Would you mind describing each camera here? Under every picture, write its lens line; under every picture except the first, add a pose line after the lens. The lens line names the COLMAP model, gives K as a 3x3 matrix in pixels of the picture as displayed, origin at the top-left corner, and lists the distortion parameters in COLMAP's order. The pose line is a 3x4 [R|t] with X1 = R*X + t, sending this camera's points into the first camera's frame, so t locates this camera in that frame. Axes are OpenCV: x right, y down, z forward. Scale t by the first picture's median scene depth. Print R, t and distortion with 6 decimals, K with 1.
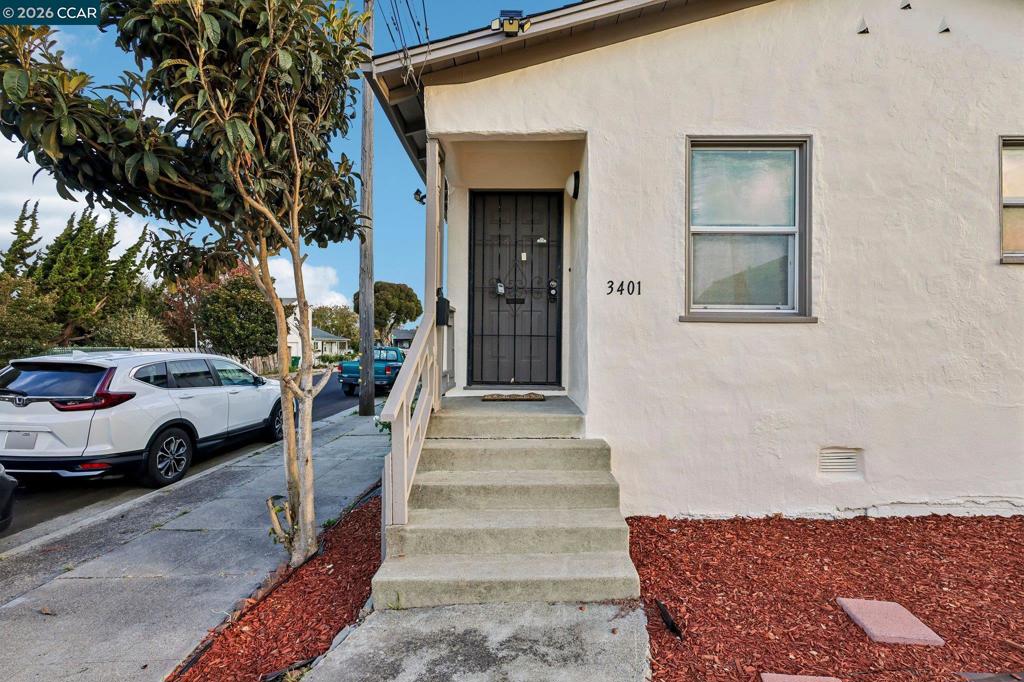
lens RADIAL K [[472.3, 0, 512.0], [0, 472.3, 341.0], [0, 0, 1]] dist [0.000925, 0.000460]
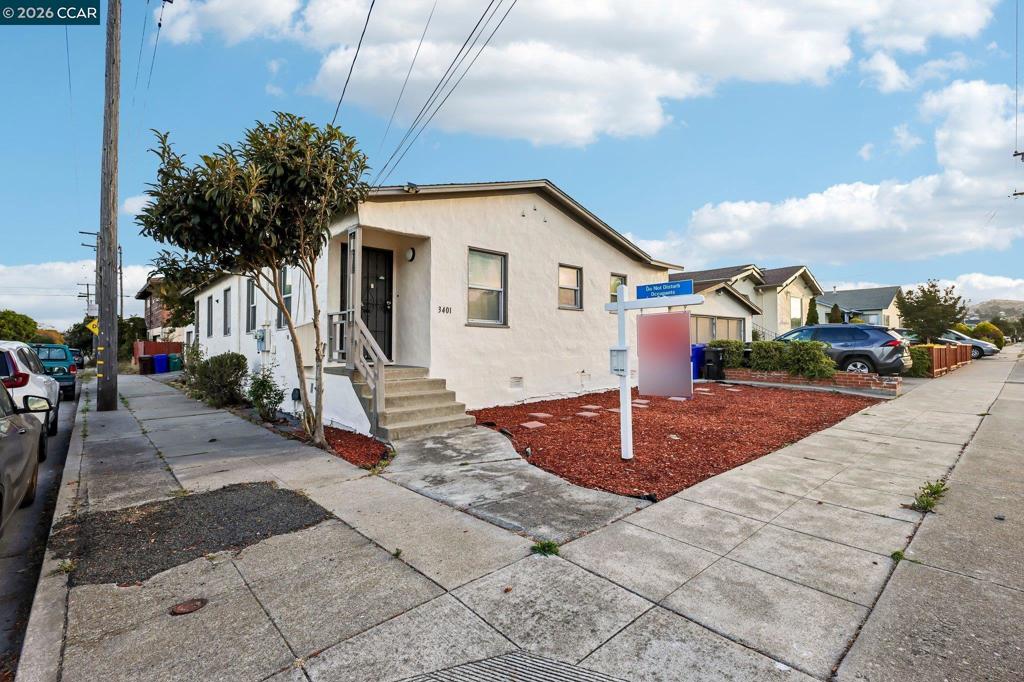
lens RADIAL K [[453.8, 0, 517.8], [0, 453.8, 341.8], [0, 0, 1]] dist [0.000753, 0.000098]
pose [[0.735659, 0.007682, 0.677309, -0.957020], [-0.004557, 0.999969, -0.006392, 0.048891], [-0.677337, 0.001615, 0.735671, -0.804753]]
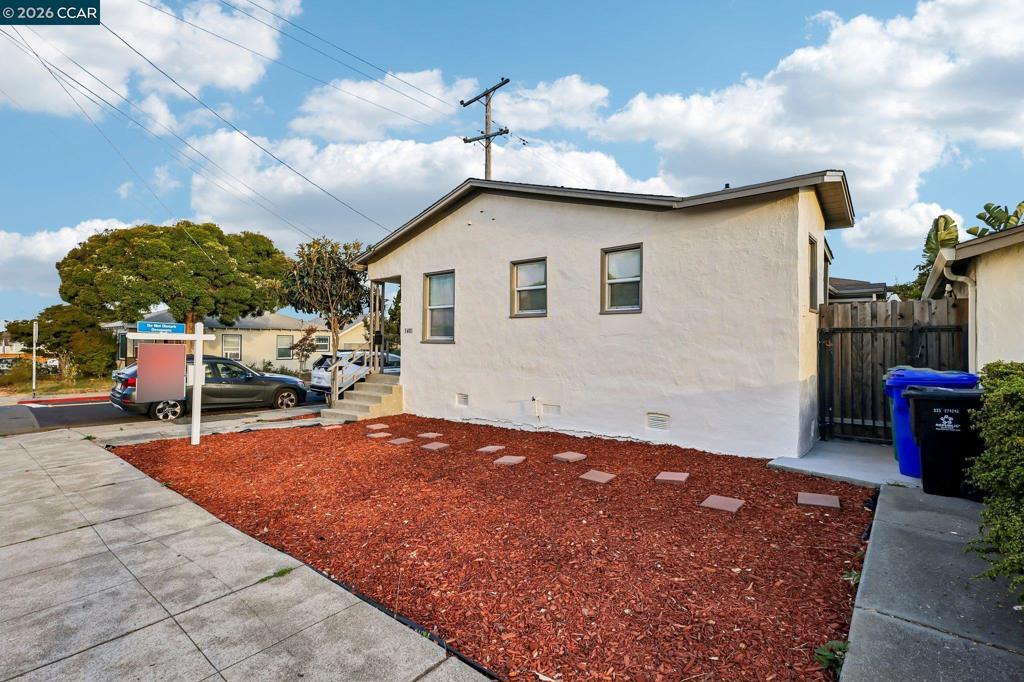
lens RADIAL K [[469.1, 0, 562.8], [0, 469.1, 340.1], [0, 0, 1]] dist [0.000774, 0.000107]
pose [[0.805835, -0.002270, -0.592136, 2.589093], [0.000227, 0.999994, -0.003525, -0.049345], [0.592141, 0.002706, 0.805830, -0.672623]]
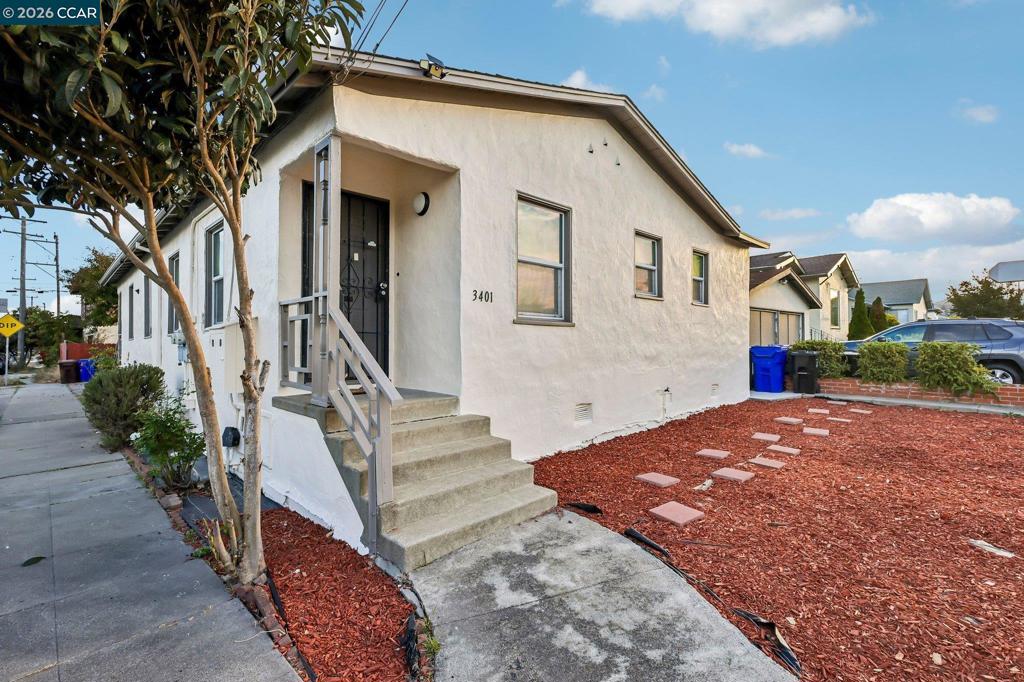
lens RADIAL K [[472.3, 0, 512.0], [0, 472.3, 341.0], [0, 0, 1]] dist [0.000925, 0.000460]
pose [[0.711786, 0.002699, 0.702391, -0.620448], [0.000133, 0.999992, -0.003978, 0.015862], [-0.702396, 0.002925, 0.711780, 0.017878]]
